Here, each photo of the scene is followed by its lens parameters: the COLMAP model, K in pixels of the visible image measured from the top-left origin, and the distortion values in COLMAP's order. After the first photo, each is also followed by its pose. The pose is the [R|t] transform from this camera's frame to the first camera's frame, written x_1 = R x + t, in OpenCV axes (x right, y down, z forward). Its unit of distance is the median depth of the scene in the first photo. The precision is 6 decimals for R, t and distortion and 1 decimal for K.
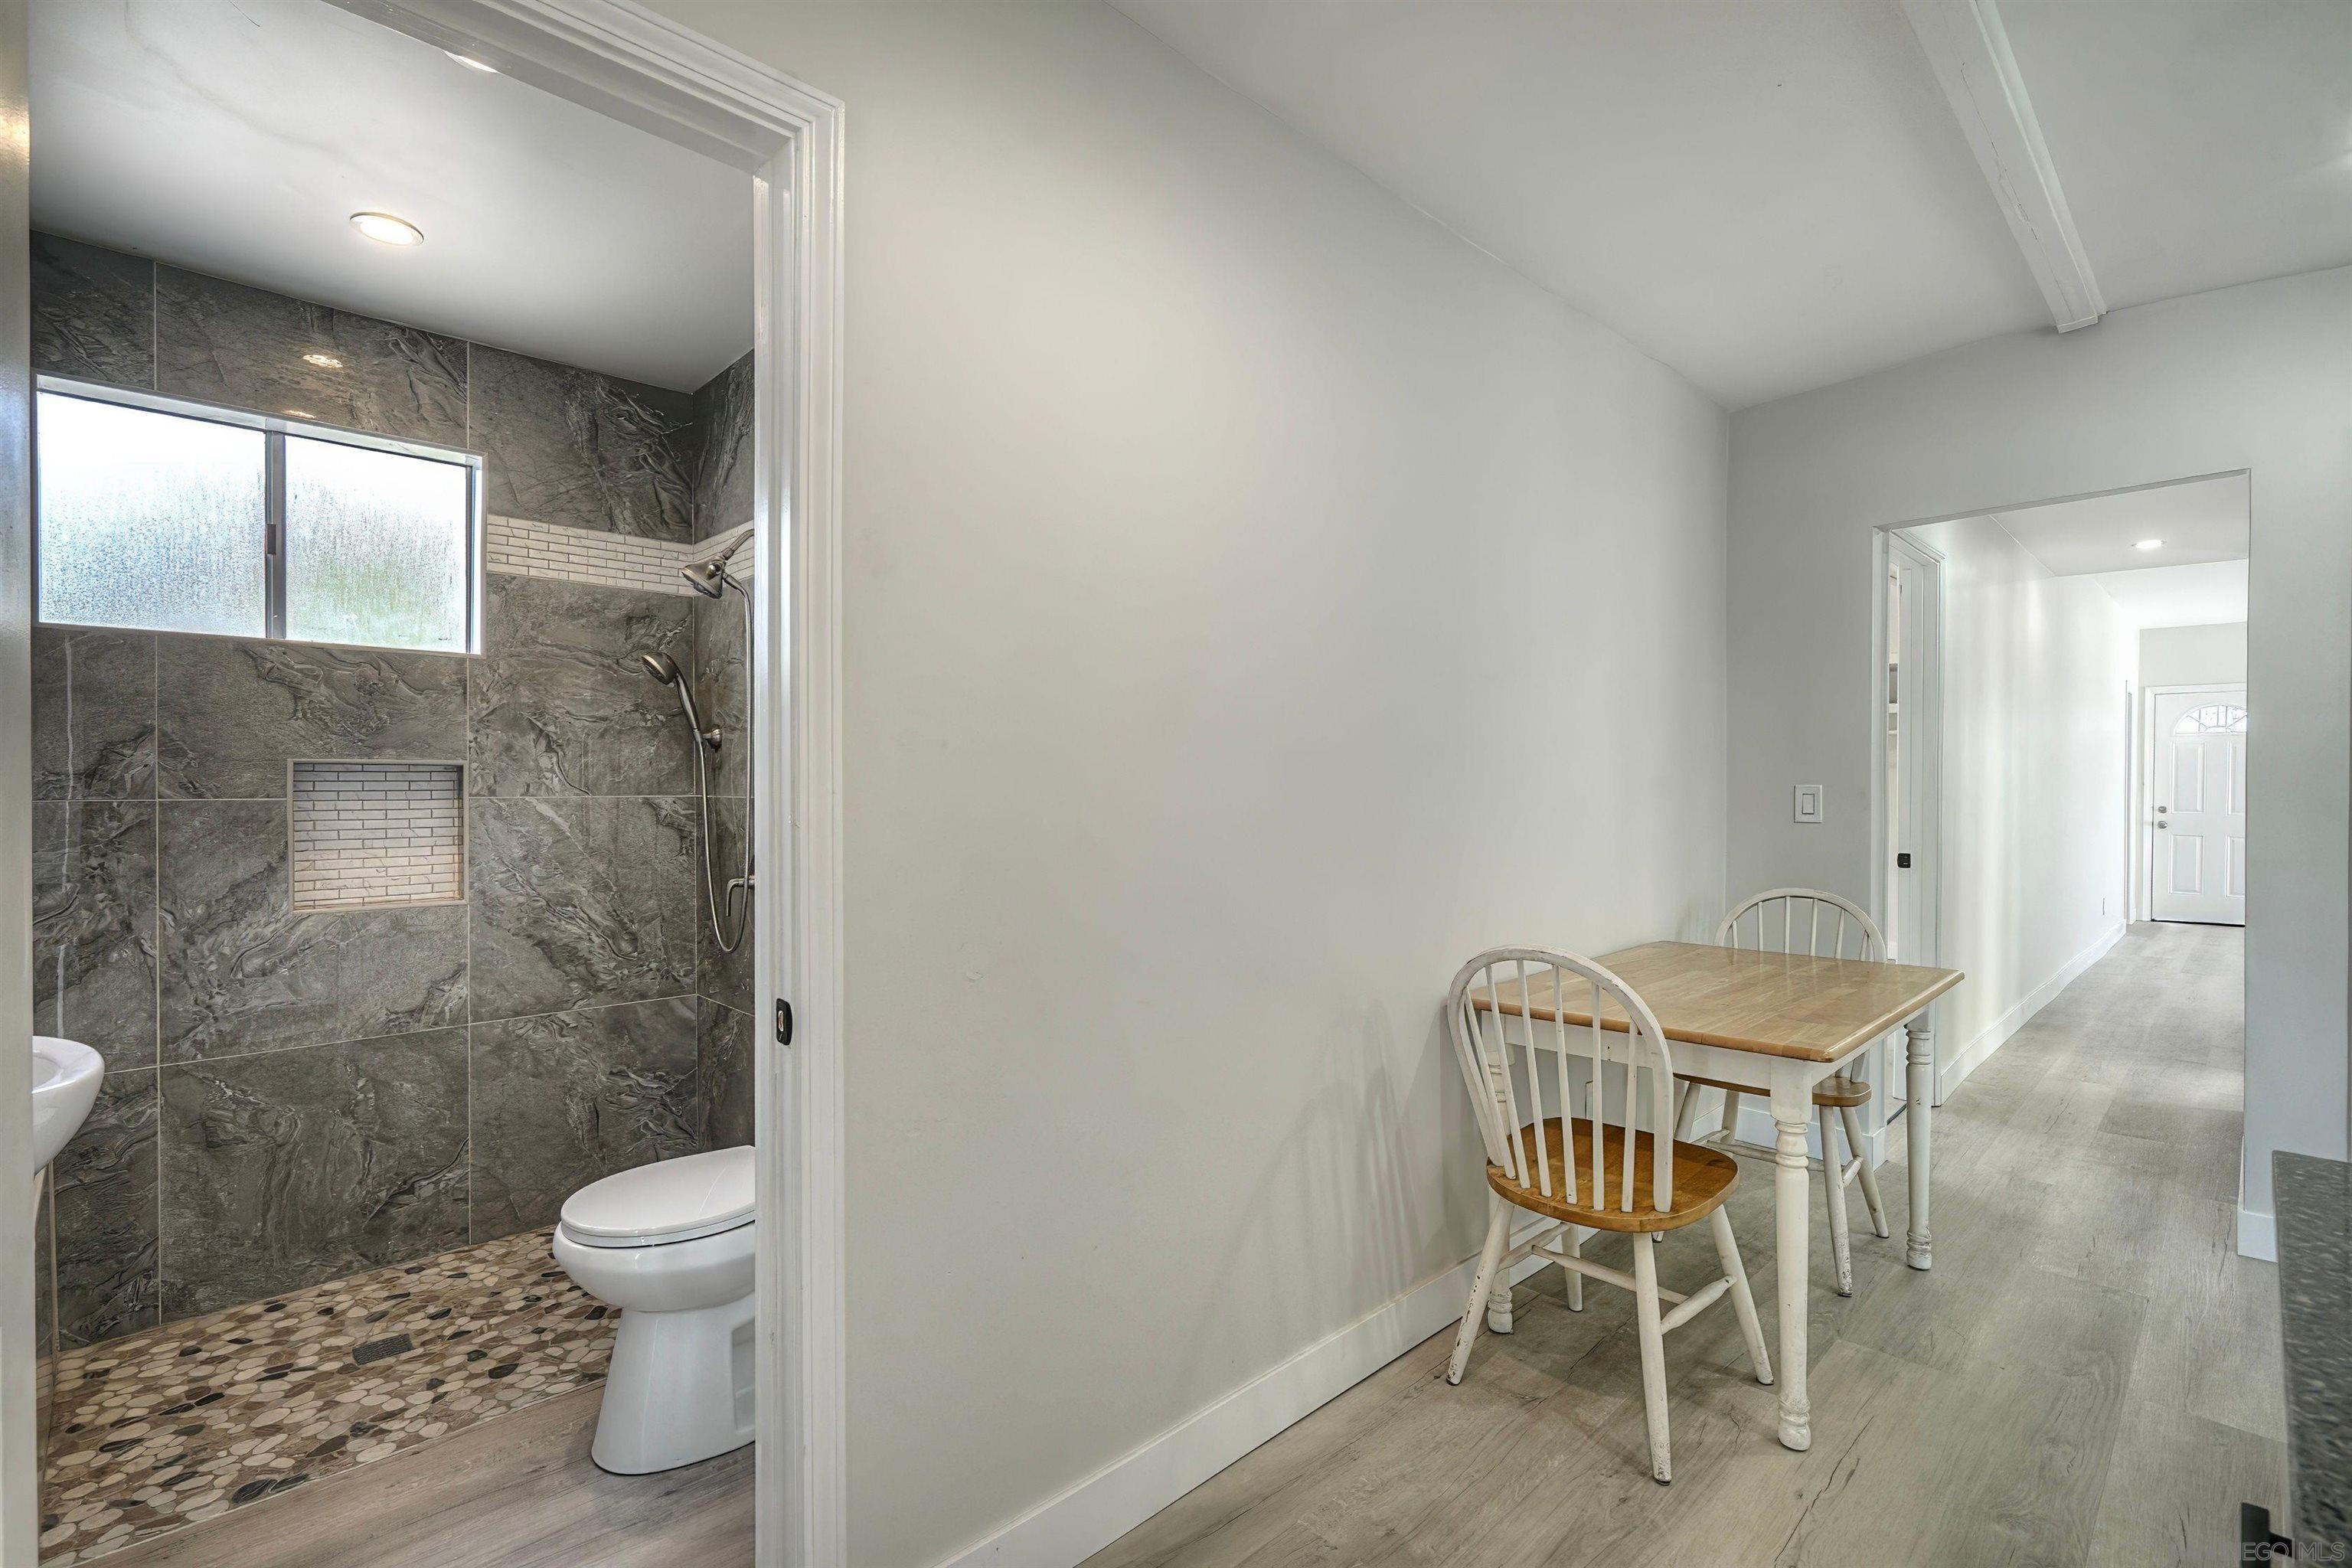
lens RADIAL K [[1080.9, 0, 1170.5], [0, 1080.9, 789.5], [0, 0, 1]] dist [-0.006992, 0.003967]
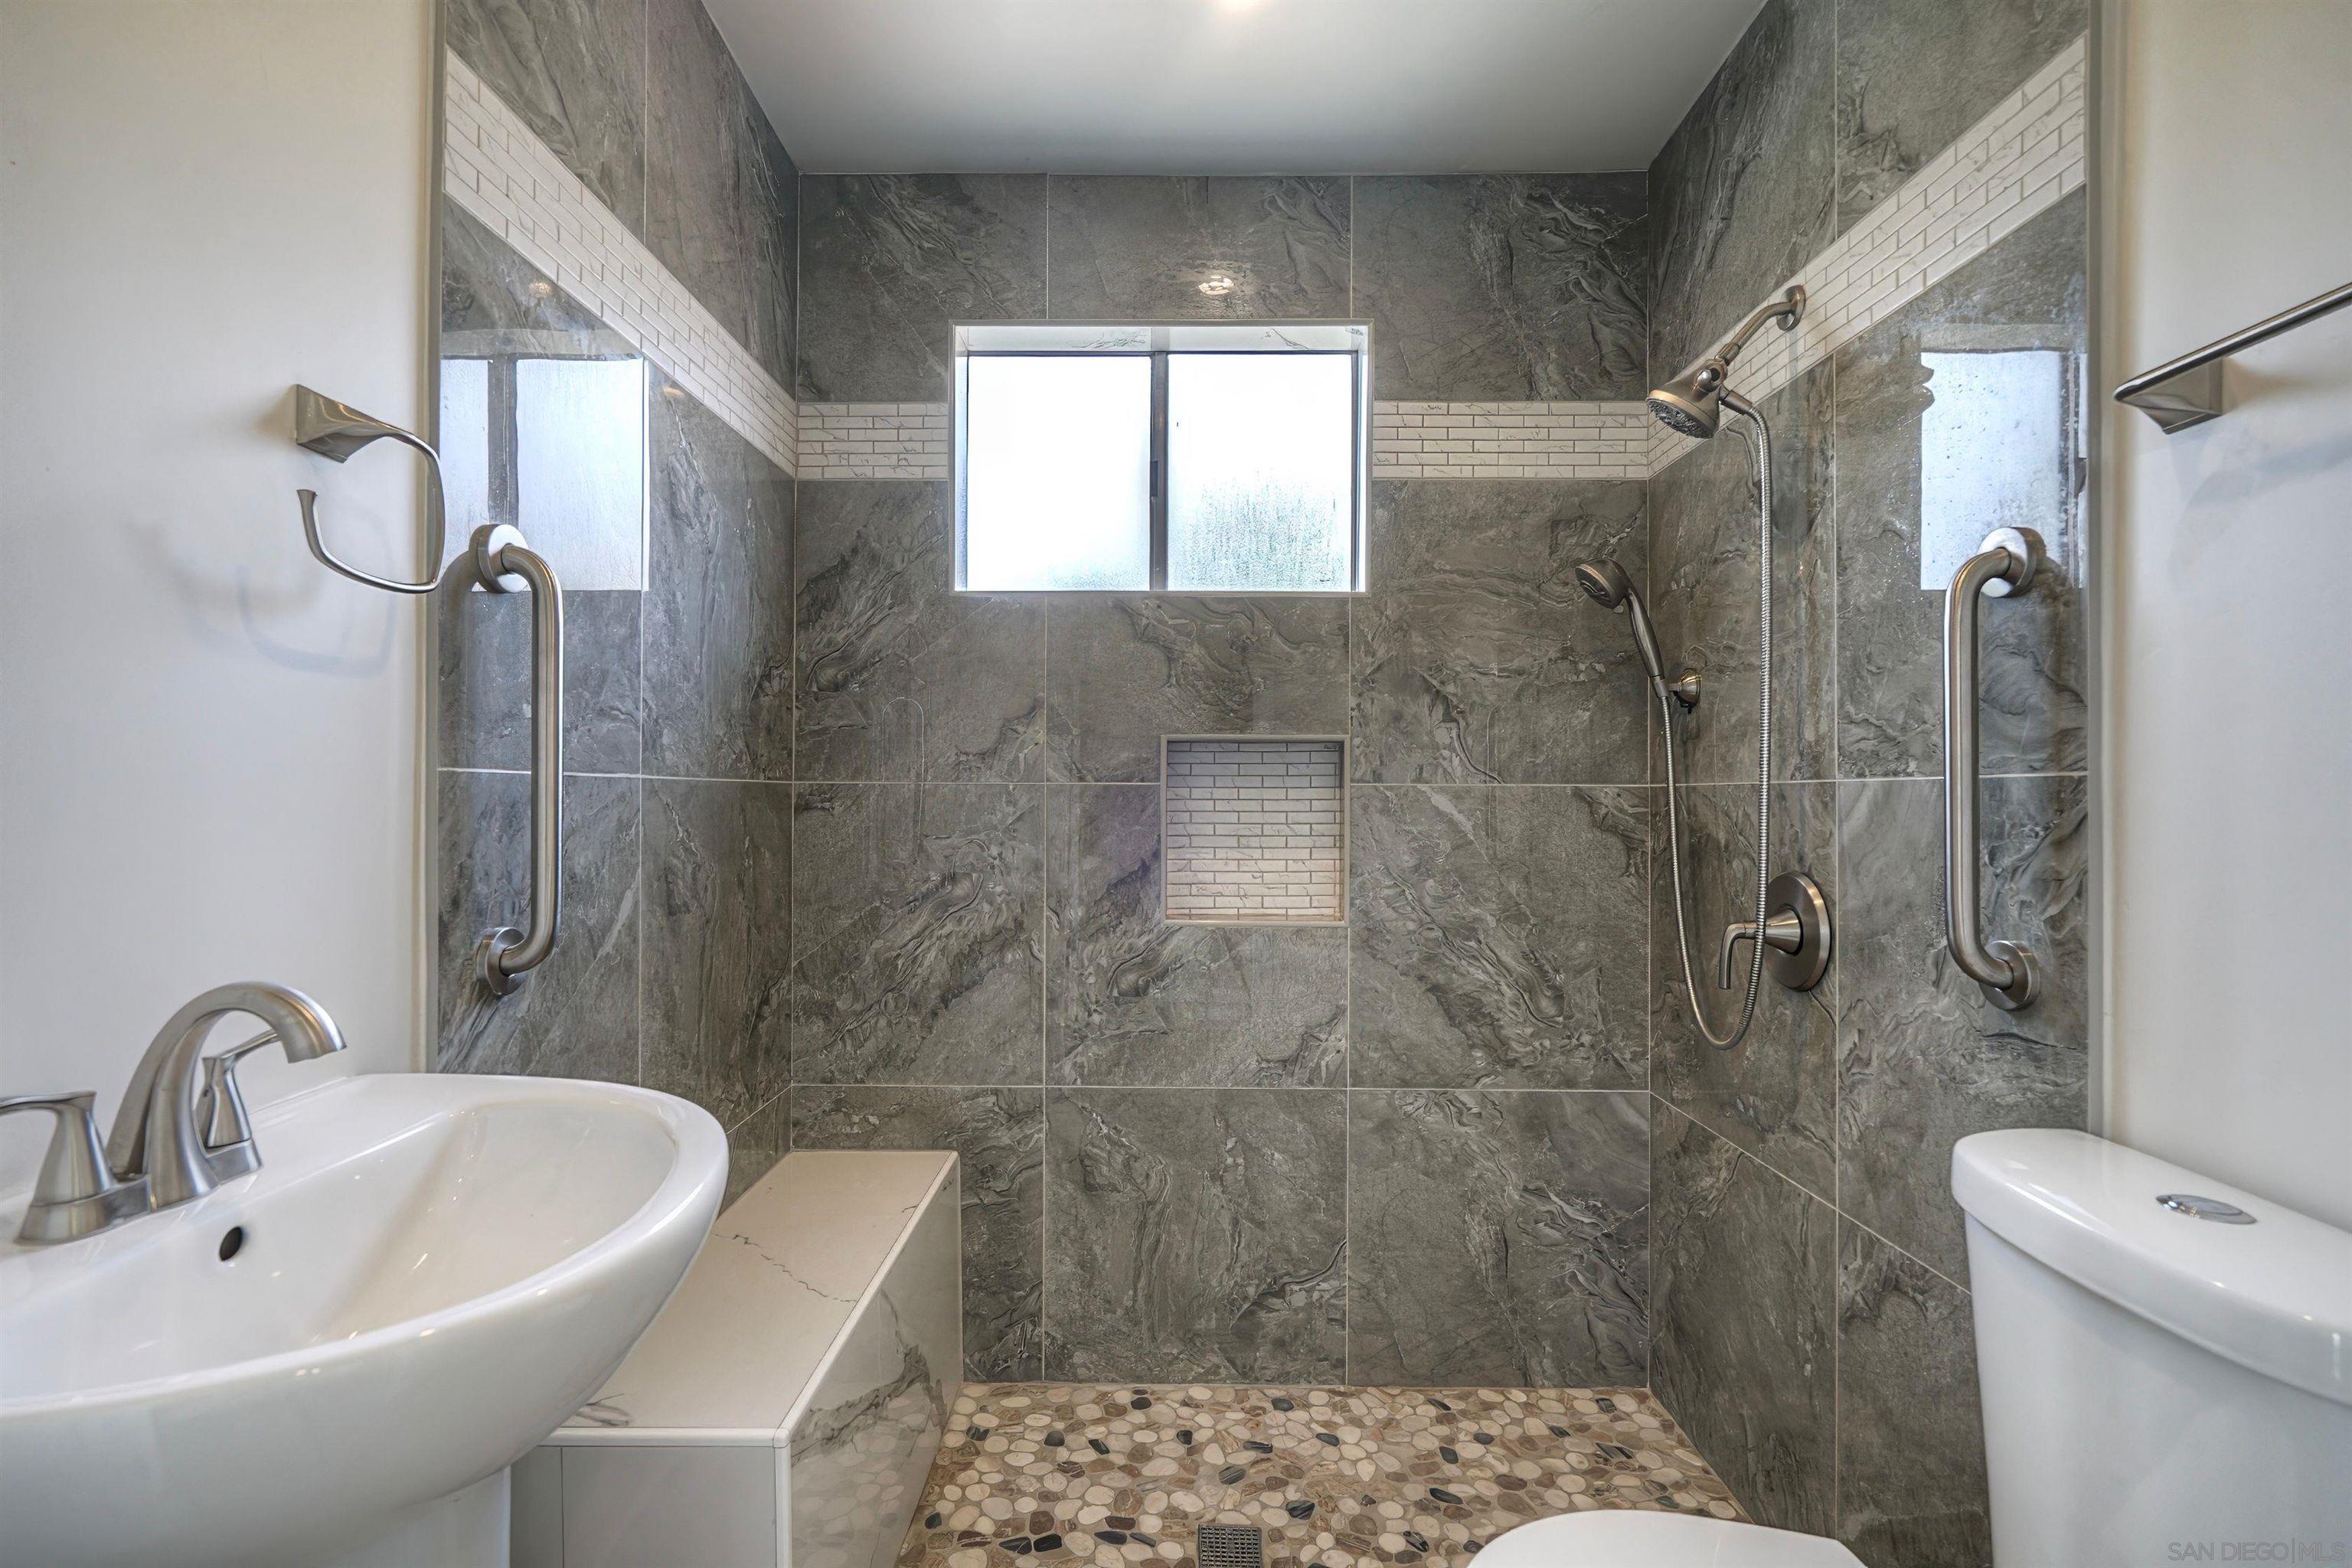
lens RADIAL K [[1080.9, 0, 1150.6], [0, 1080.9, 795.6], [0, 0, 1]] dist [-0.006992, 0.003967]
pose [[0.698542, 0.001163, -0.715568, -0.217952], [-0.007539, 0.999955, -0.005734, 0.021252], [0.715529, 0.009400, 0.698520, 0.389881]]
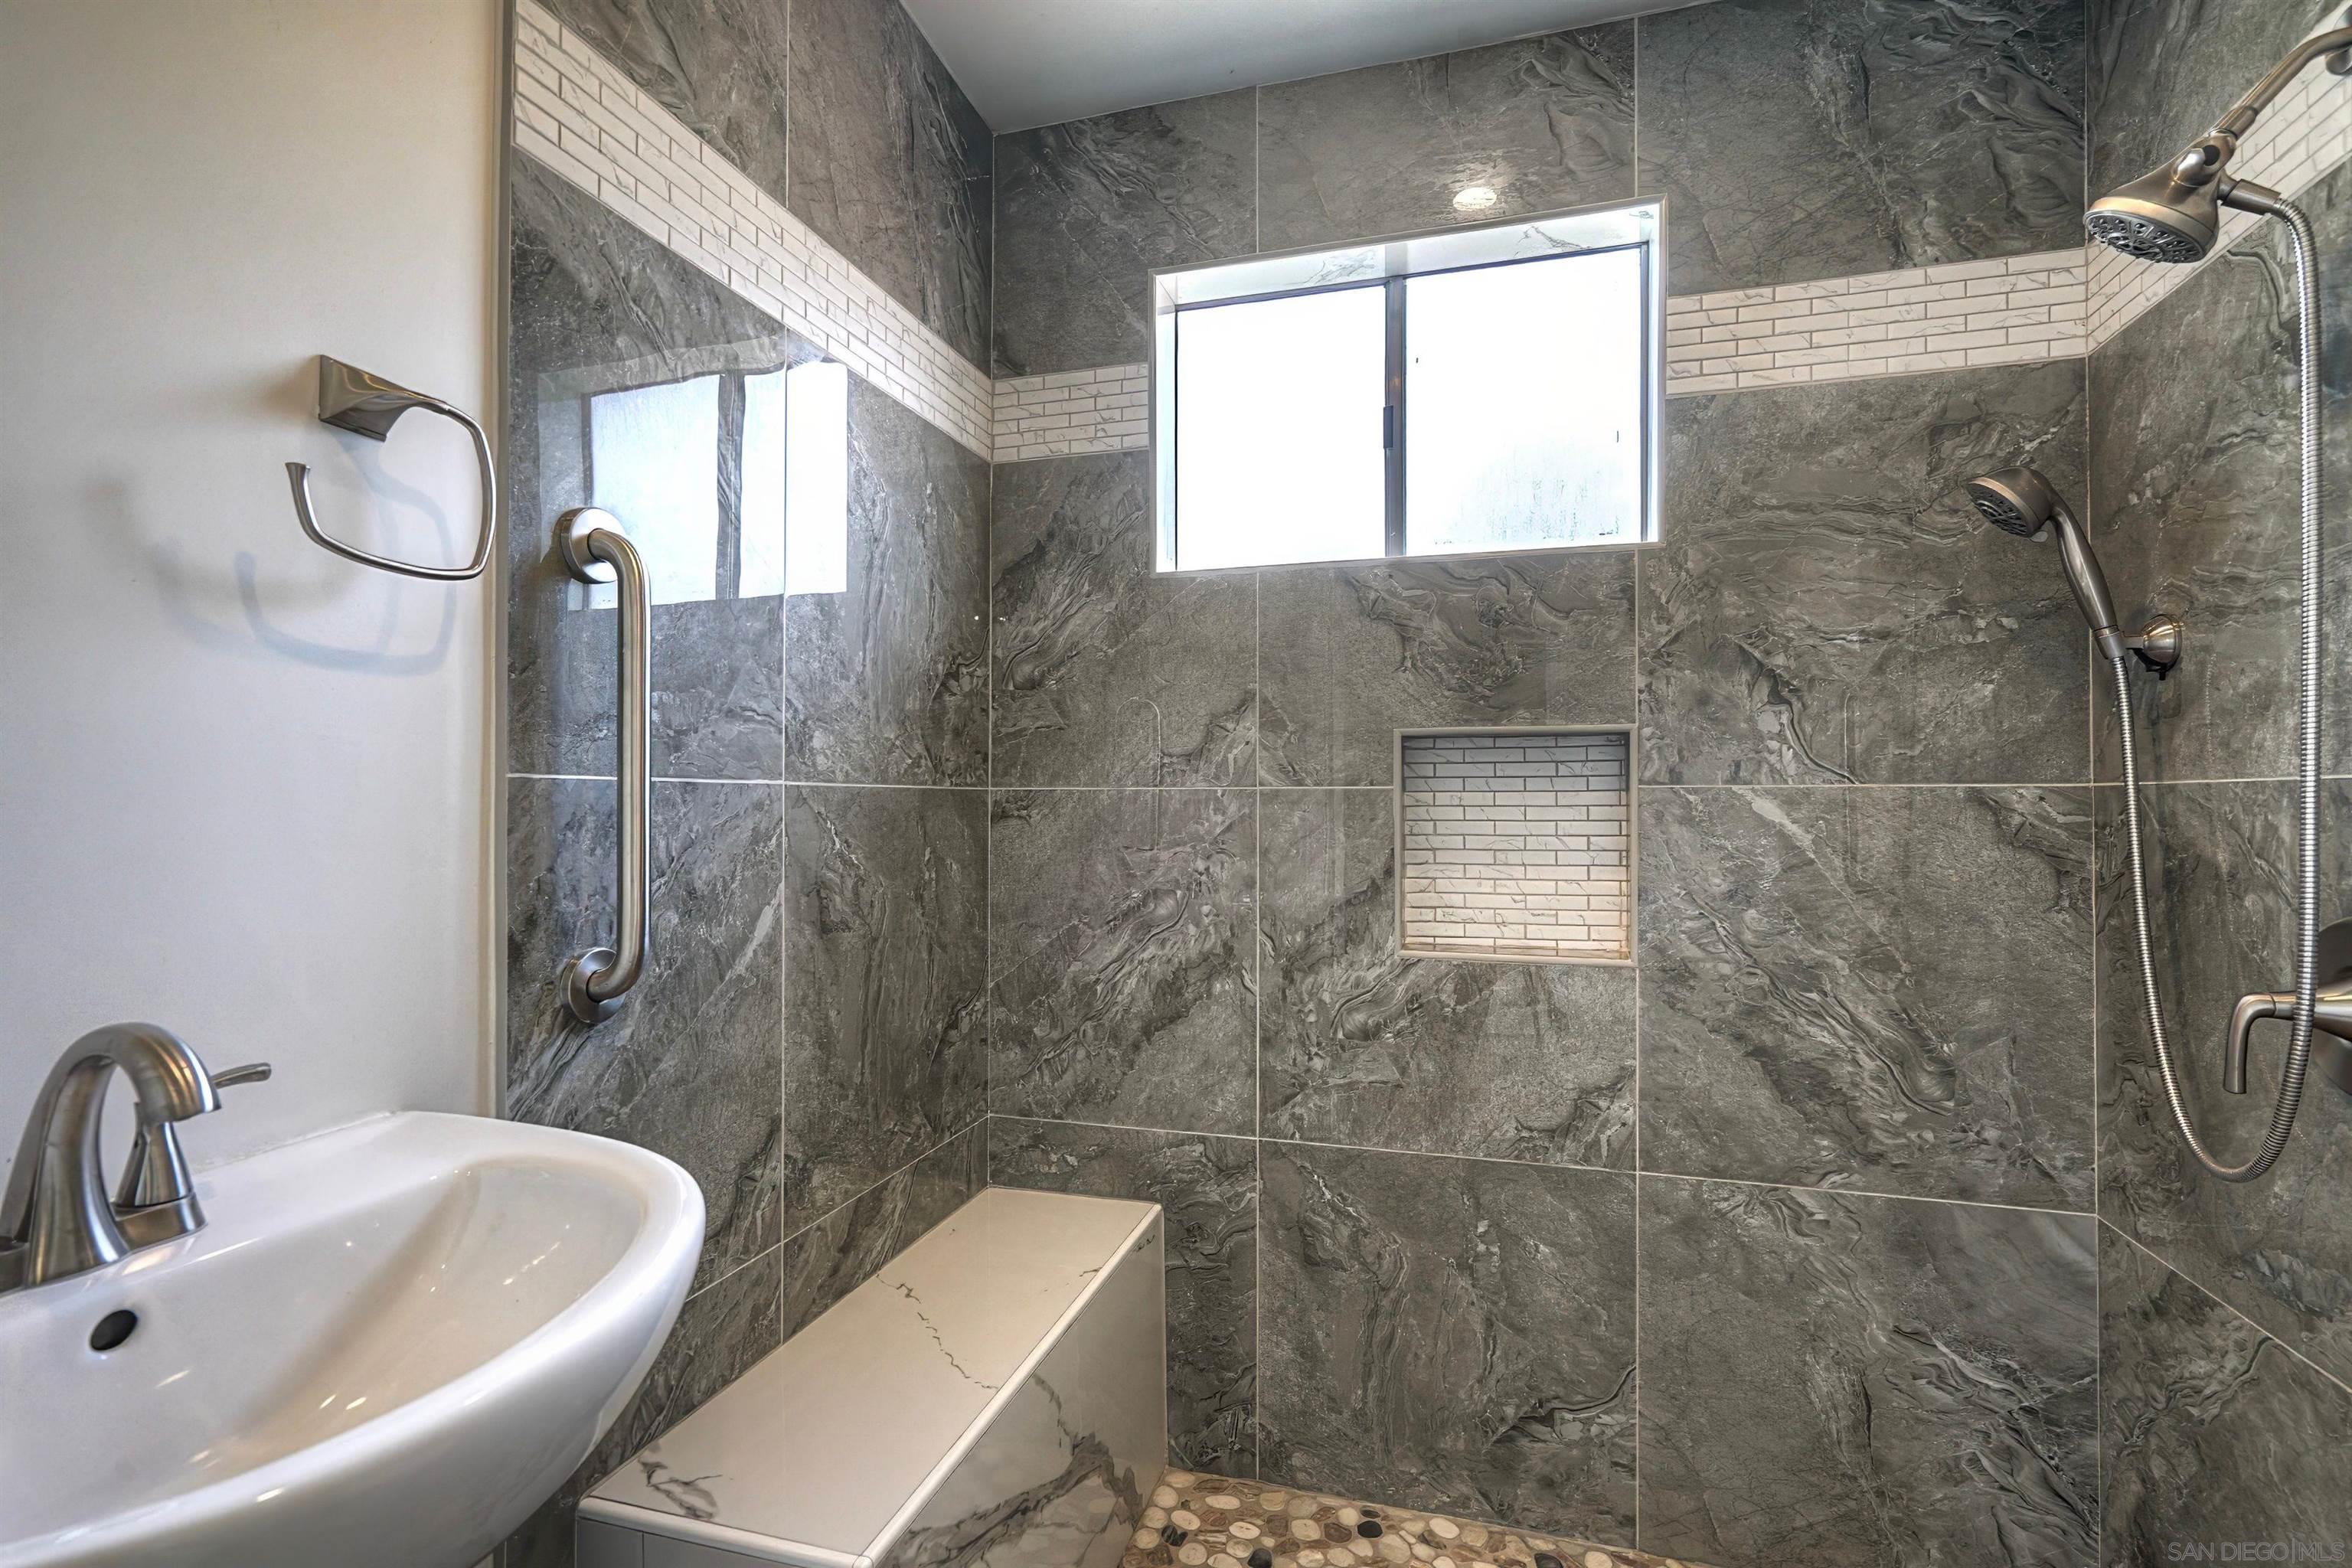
lens RADIAL K [[1080.9, 0, 1159.3], [0, 1080.9, 797.5], [0, 0, 1]] dist [-0.006992, 0.003967]
pose [[0.474779, -0.005356, -0.880089, -0.263566], [-0.005235, 0.999947, -0.008909, 0.020733], [0.880090, 0.008837, 0.474725, 0.504400]]
